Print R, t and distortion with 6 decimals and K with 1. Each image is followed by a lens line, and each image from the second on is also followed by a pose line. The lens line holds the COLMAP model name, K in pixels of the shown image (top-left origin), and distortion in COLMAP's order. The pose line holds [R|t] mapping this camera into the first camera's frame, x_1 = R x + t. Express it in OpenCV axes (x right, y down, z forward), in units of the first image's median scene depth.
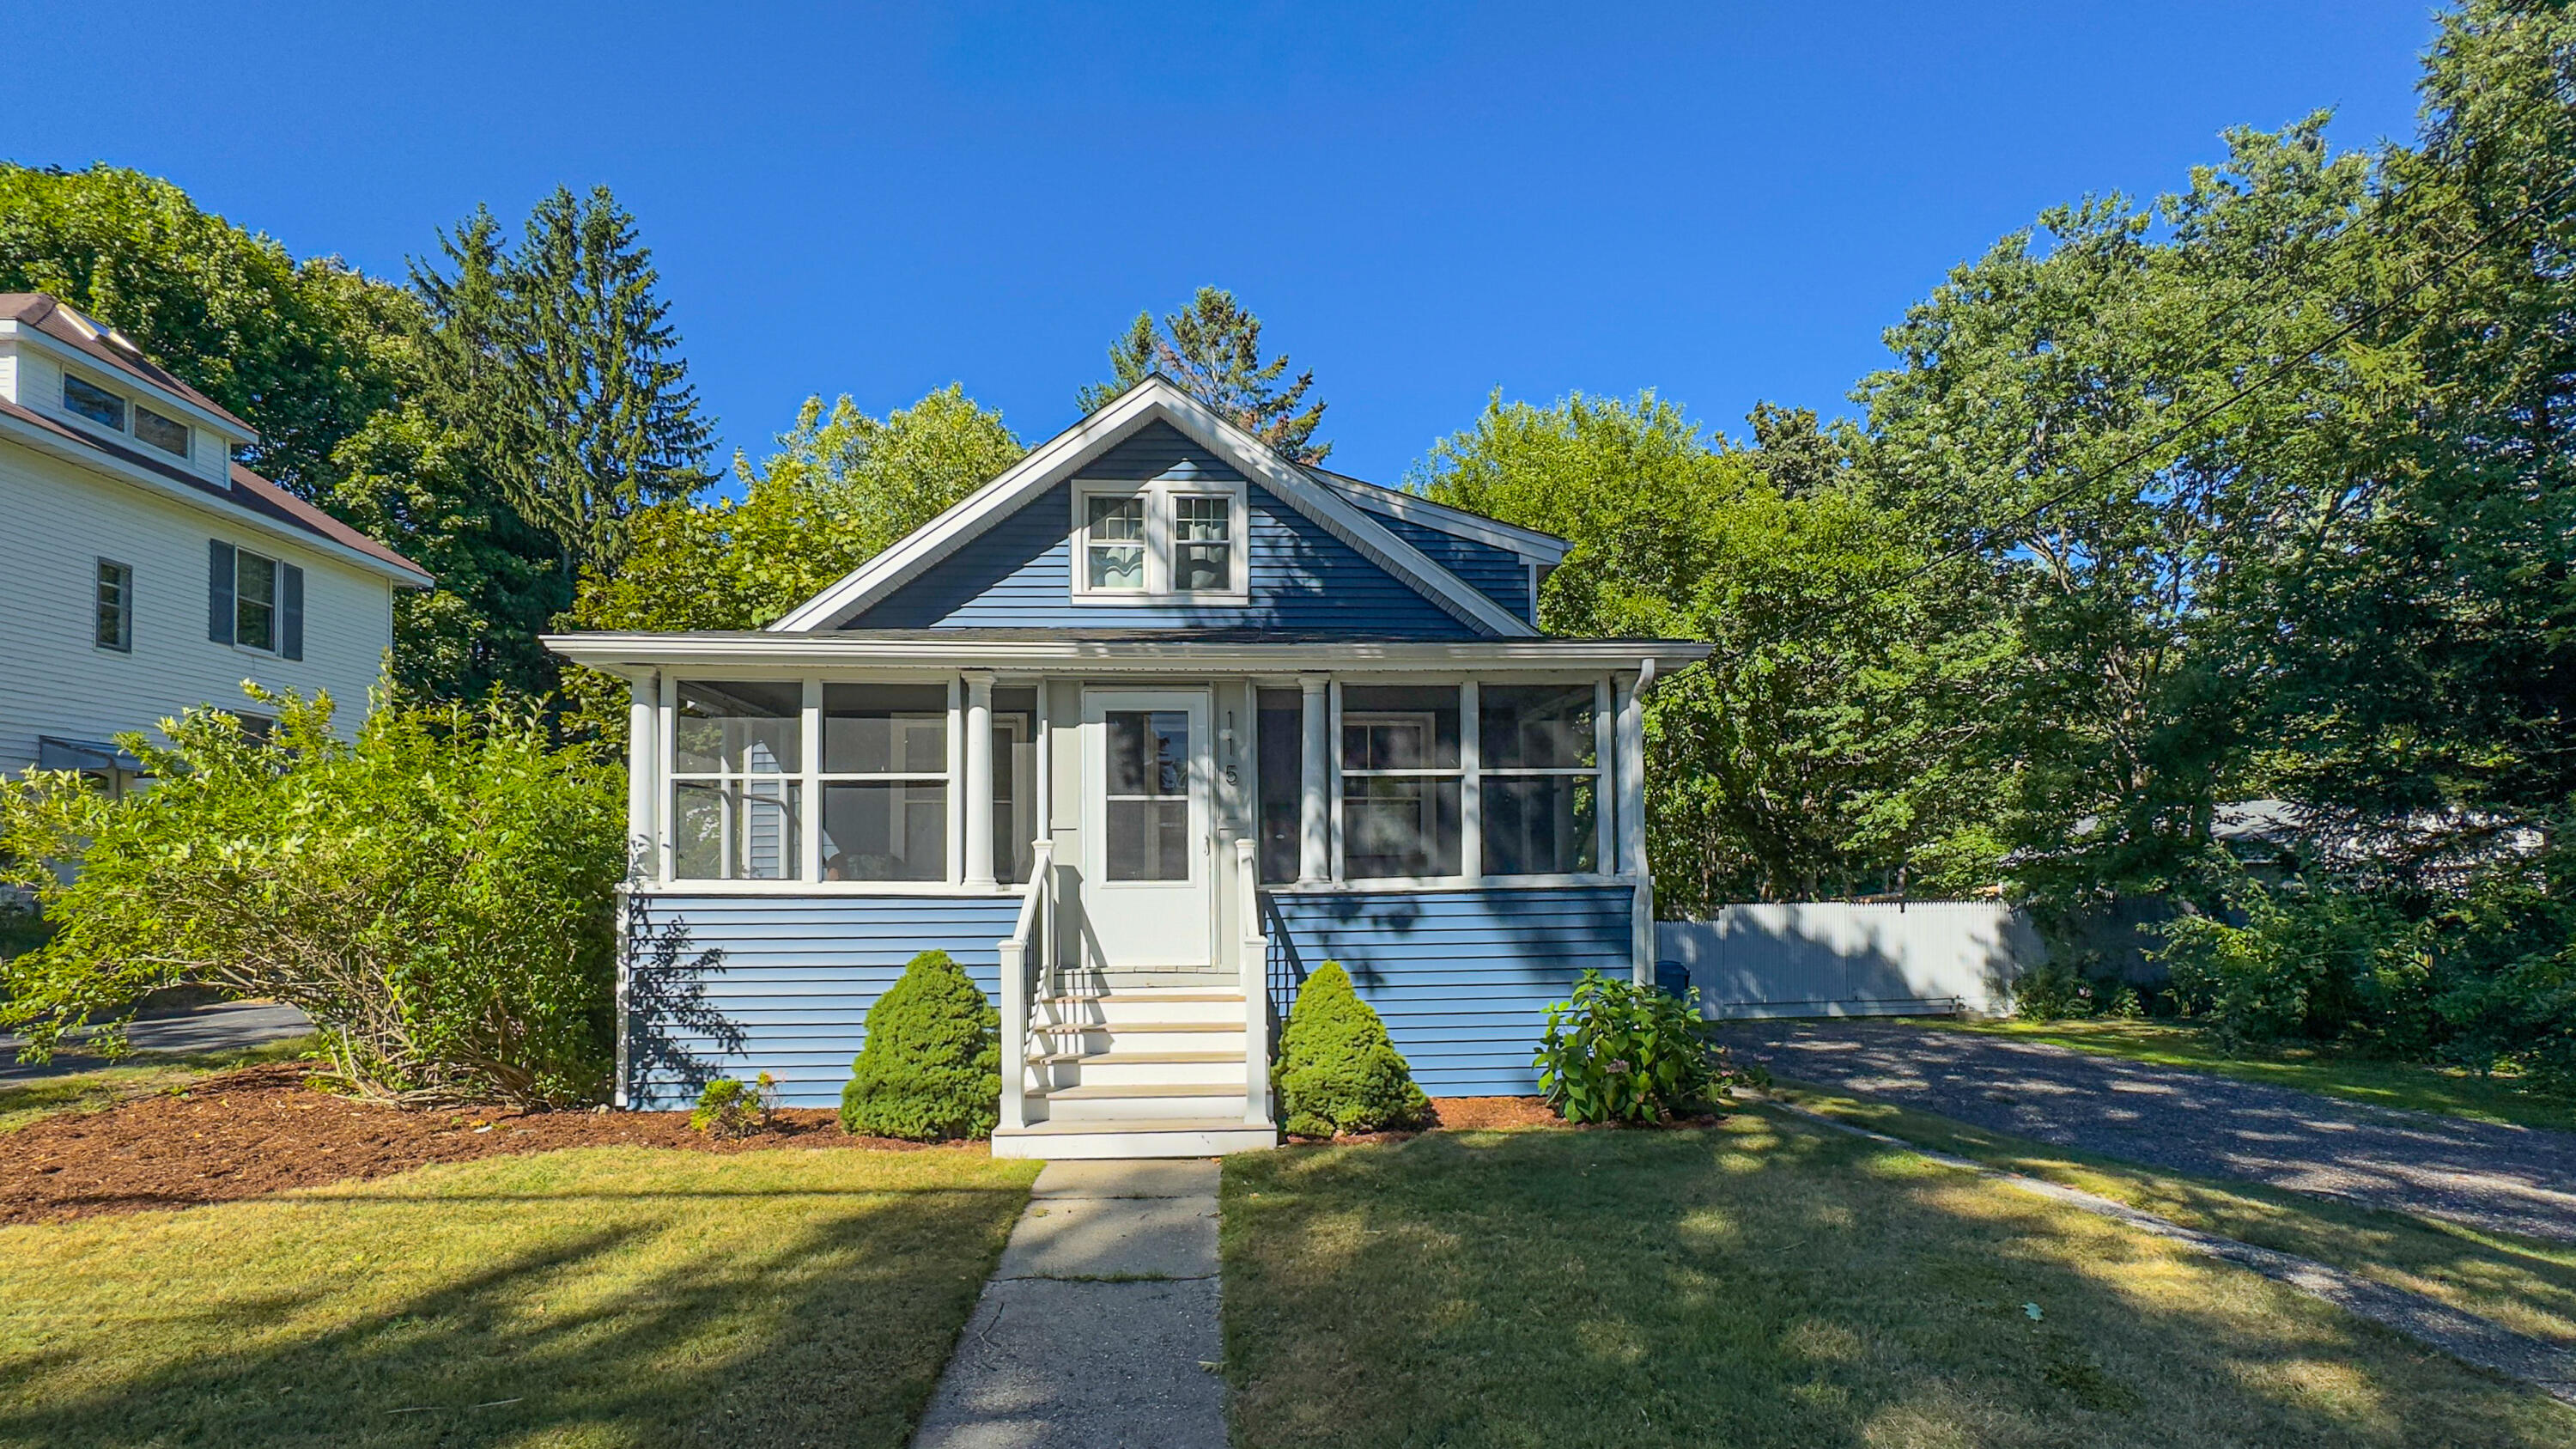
lens RADIAL K [[1076.3, 0, 1251.3], [0, 1076.3, 795.2], [0, 0, 1]] dist [-0.013430, 0.003033]
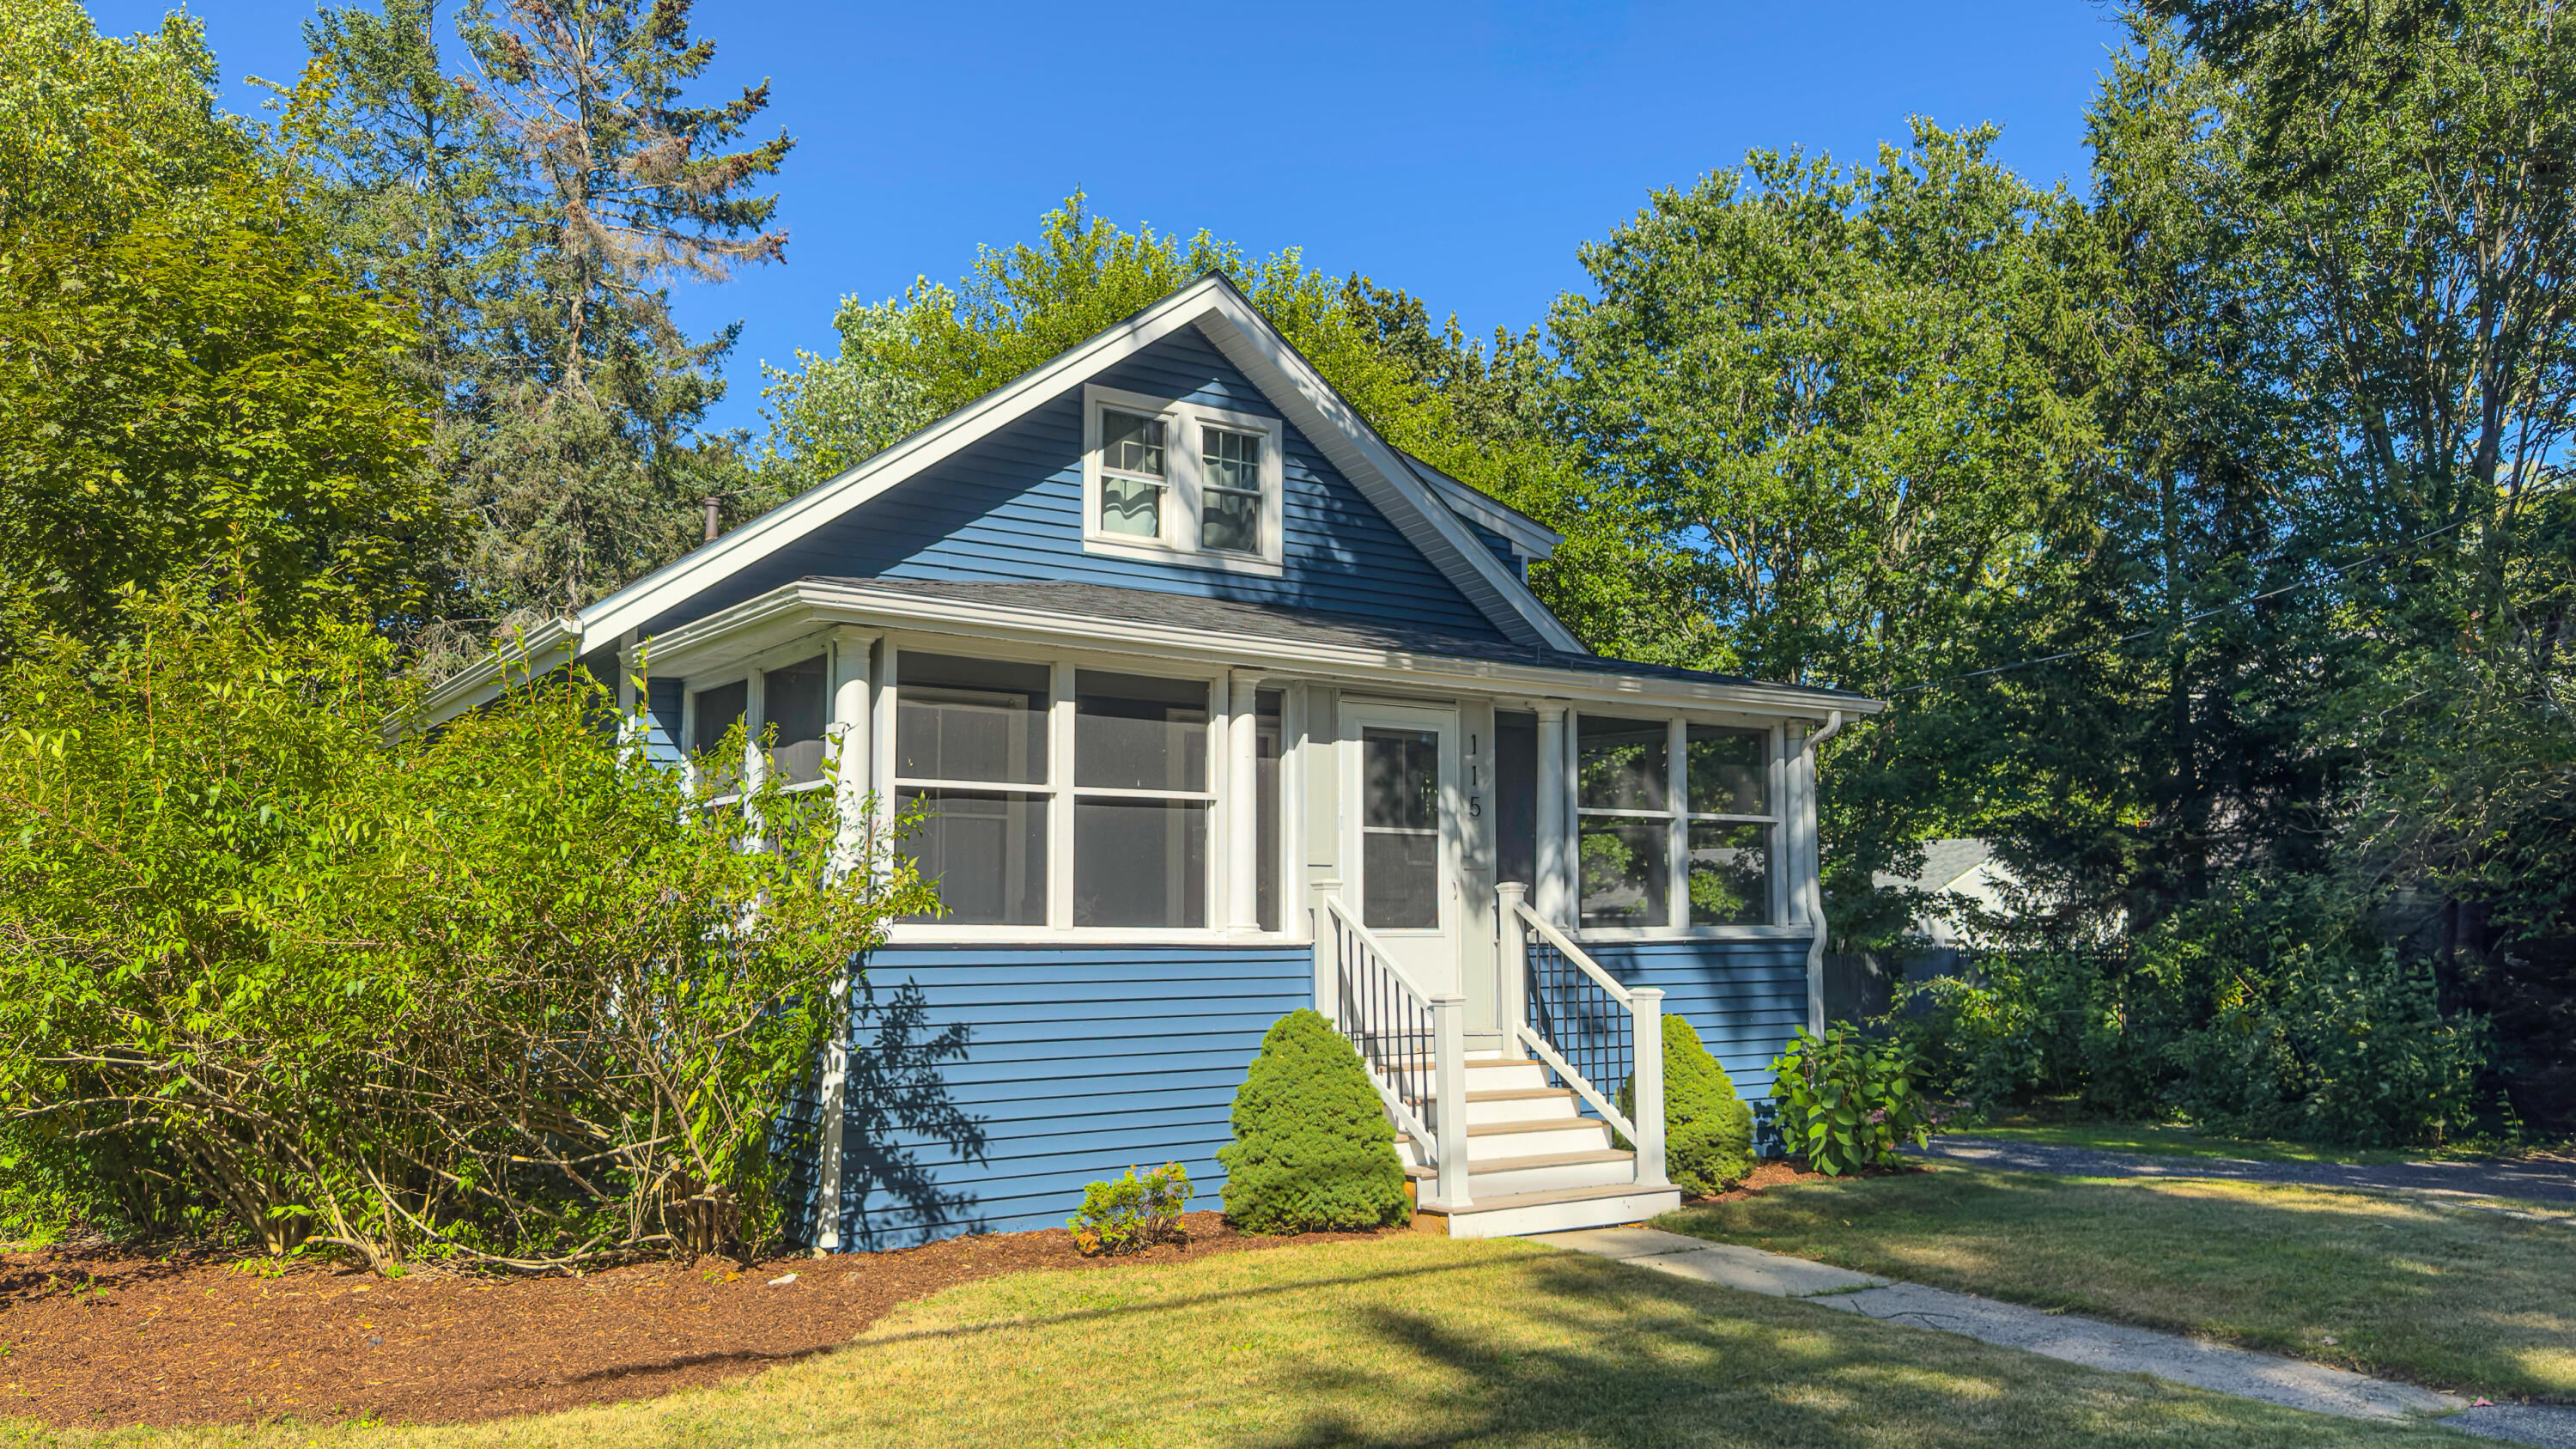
lens RADIAL K [[1857.8, 0, 1295.2], [0, 1857.8, 659.2], [0, 0, 1]] dist [0.057142, -0.063971]
pose [[0.850618, 0.081577, 0.519417, -0.713266], [-0.048183, 0.995828, -0.077493, -0.011509], [-0.523571, 0.040890, 0.851000, -0.167135]]
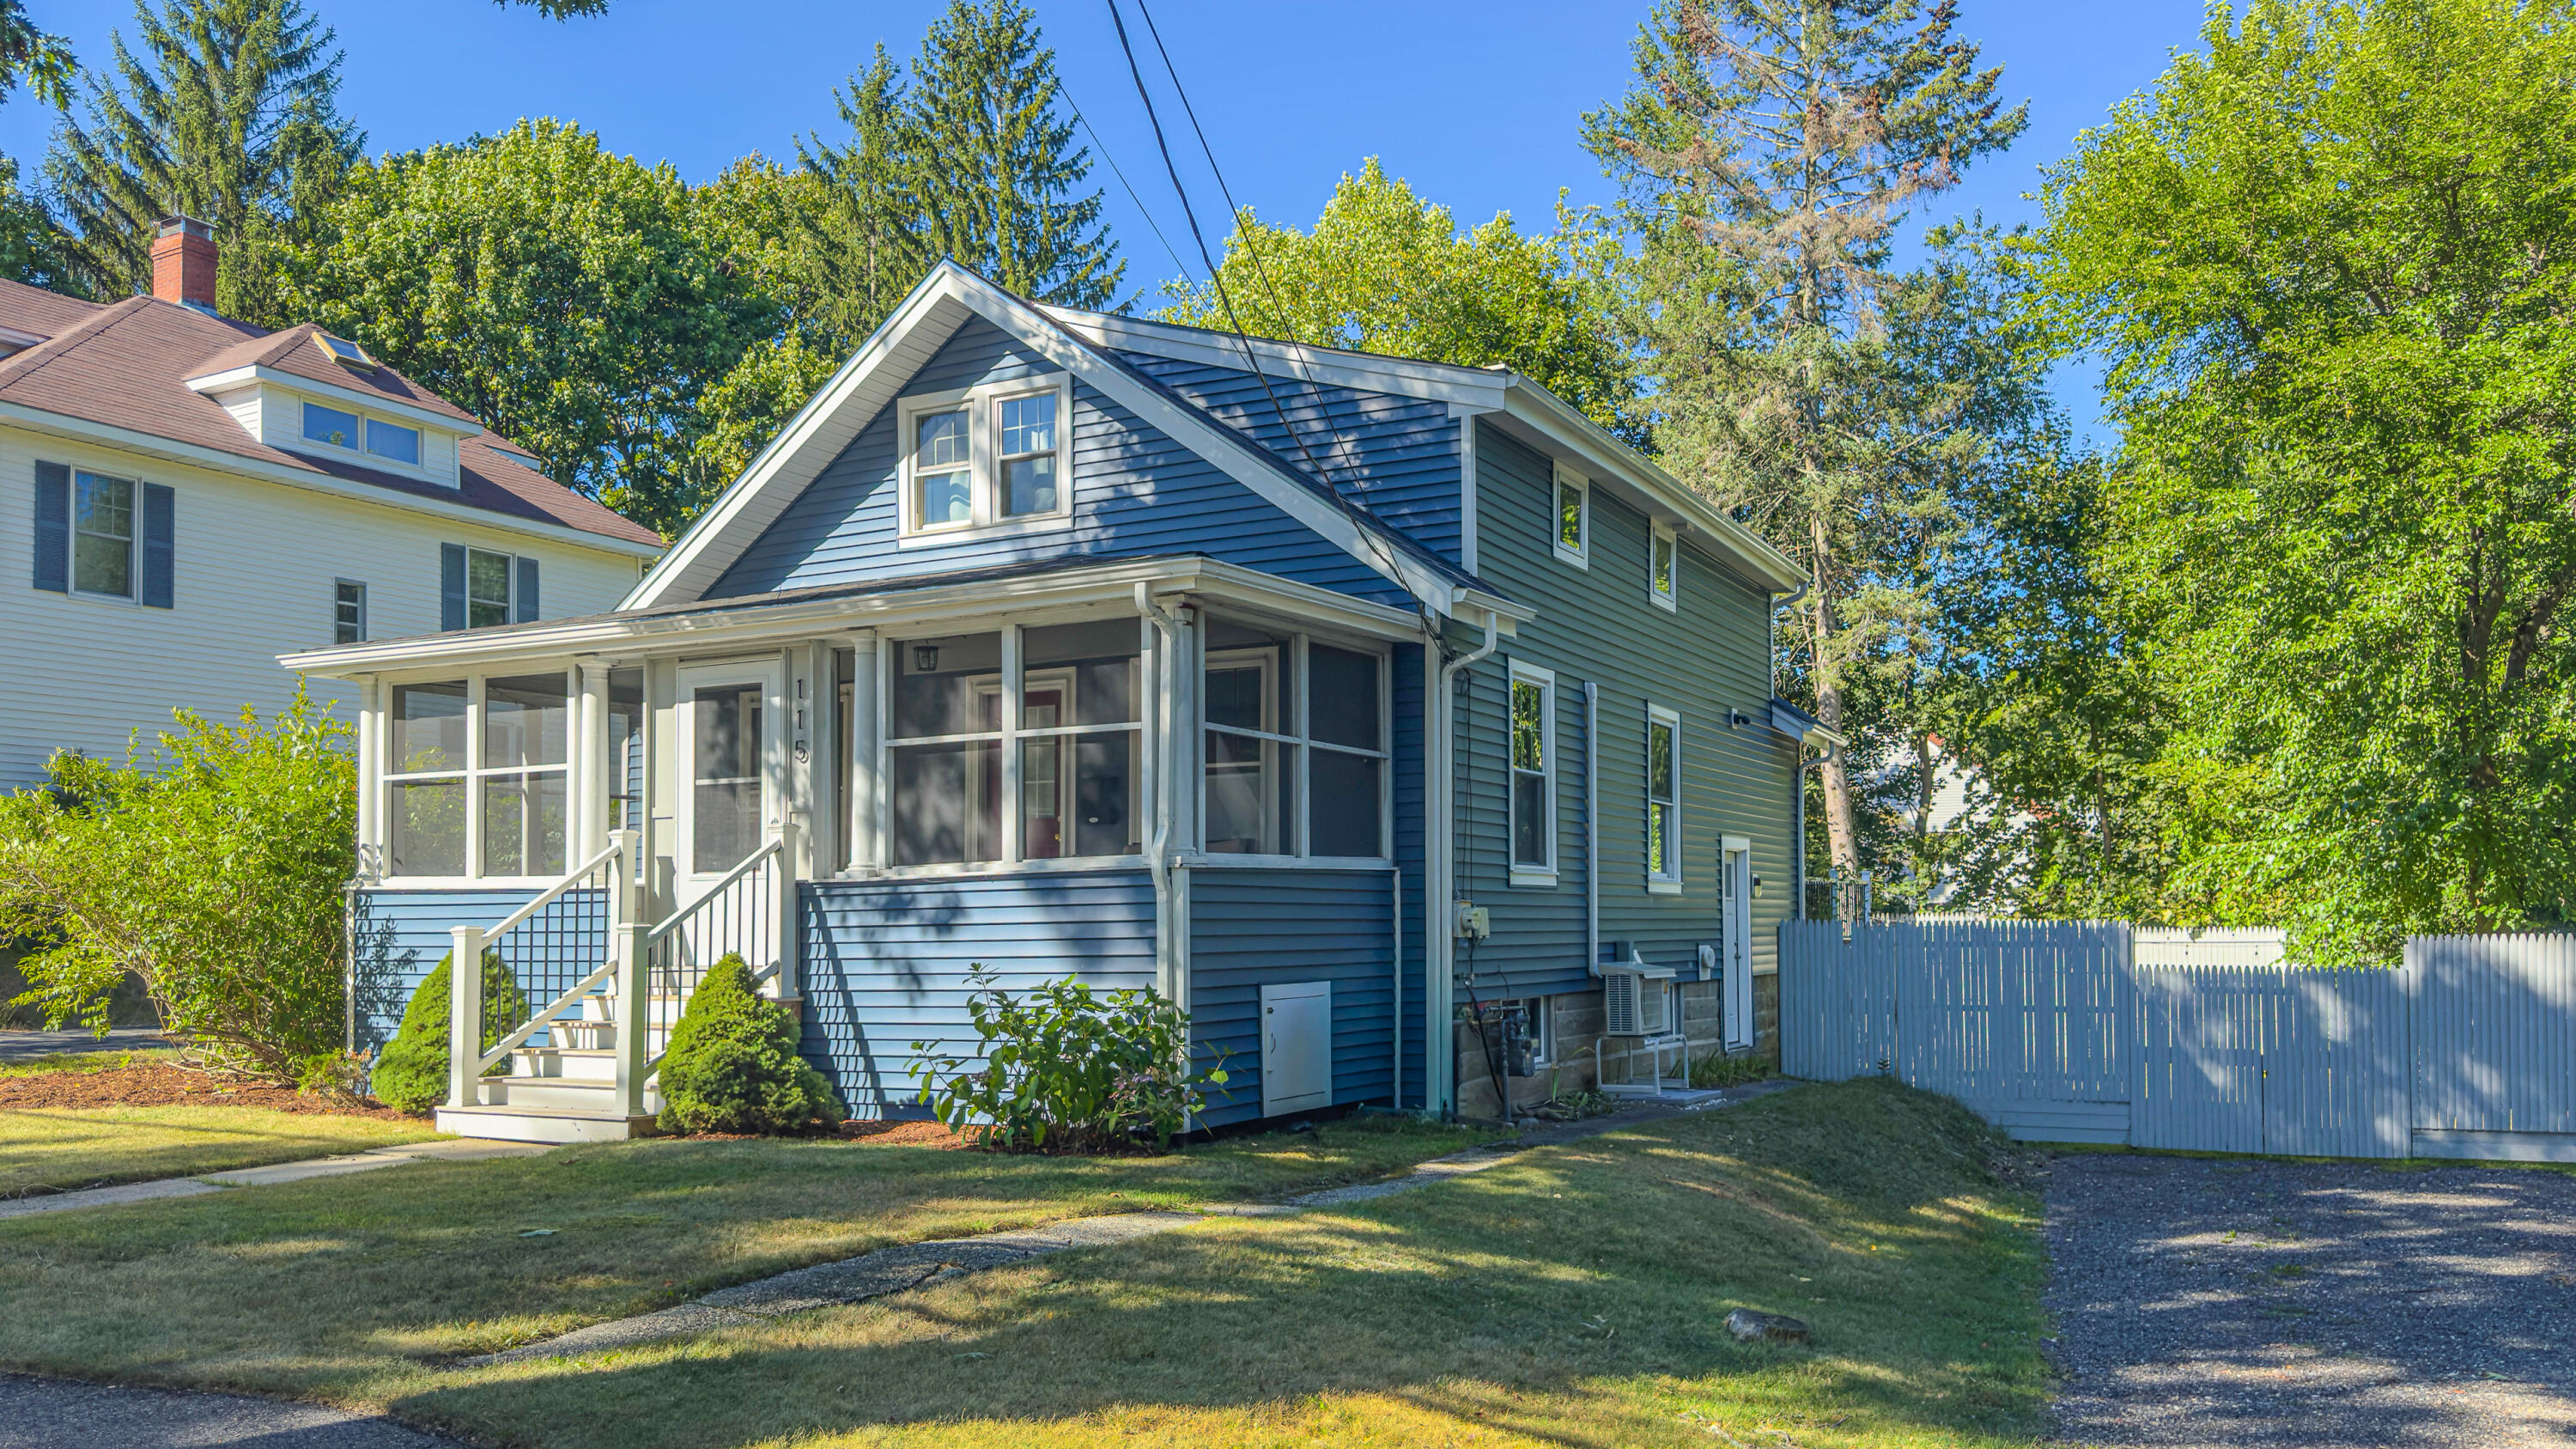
lens RADIAL K [[1857.8, 0, 1302.9], [0, 1857.8, 760.4], [0, 0, 1]] dist [0.057142, -0.063971]
pose [[0.856816, -0.044653, -0.513684, 0.852877], [0.042110, 0.998975, -0.016600, 0.023826], [0.513899, -0.007408, 0.857819, -0.083095]]
